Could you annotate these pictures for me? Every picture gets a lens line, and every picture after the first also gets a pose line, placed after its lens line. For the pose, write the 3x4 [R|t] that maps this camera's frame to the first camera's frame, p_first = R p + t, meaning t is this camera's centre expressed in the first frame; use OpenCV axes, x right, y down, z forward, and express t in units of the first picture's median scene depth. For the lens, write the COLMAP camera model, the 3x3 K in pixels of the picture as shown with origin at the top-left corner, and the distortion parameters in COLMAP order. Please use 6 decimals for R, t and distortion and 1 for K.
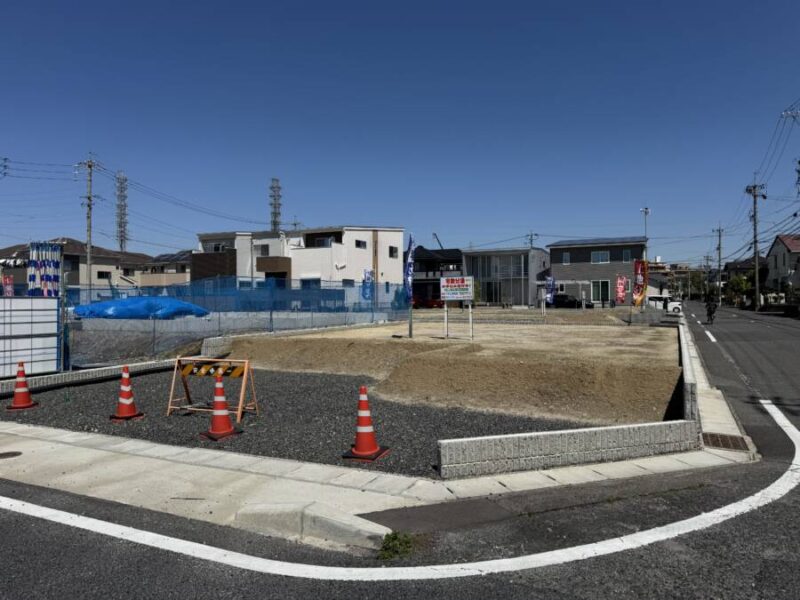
lens RADIAL K [[558.0, 0, 400.0], [0, 558.0, 300.0], [0, 0, 1]] dist [0.133592, -0.199688]
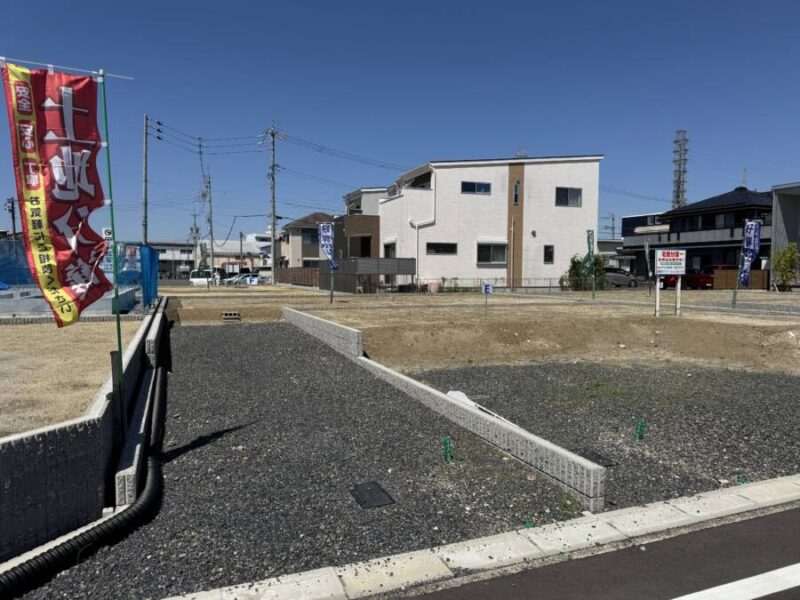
lens RADIAL K [[558.0, 0, 400.0], [0, 558.0, 300.0], [0, 0, 1]] dist [0.133592, -0.199688]
pose [[0.742639, 0.039275, -0.668539, 0.279360], [-0.007298, 0.998694, 0.050564, -0.002129], [0.669652, -0.032672, 0.741956, 0.415788]]
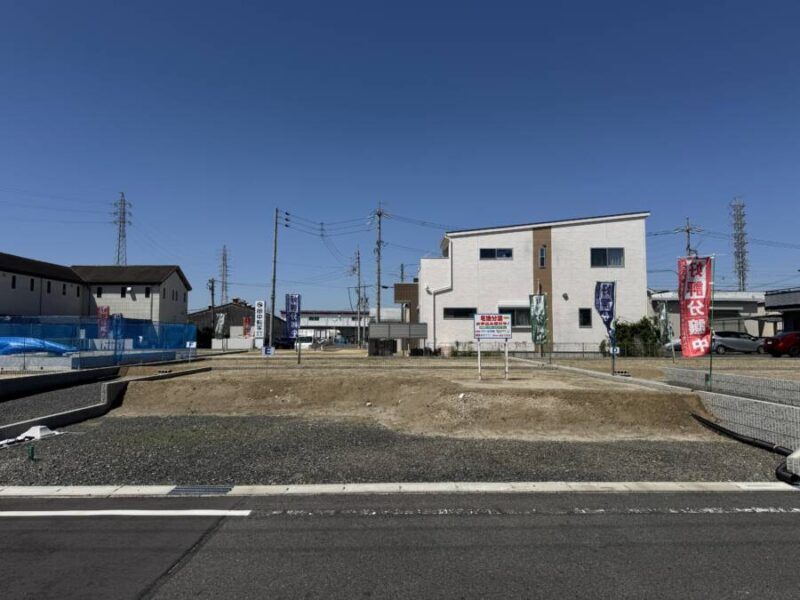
lens RADIAL K [[558.0, 0, 400.0], [0, 558.0, 300.0], [0, 0, 1]] dist [0.133592, -0.199688]
pose [[0.457528, -0.054390, -0.887530, 0.424626], [-0.003233, 0.998019, -0.062828, -0.002908], [0.889190, 0.031614, 0.456446, 0.547834]]
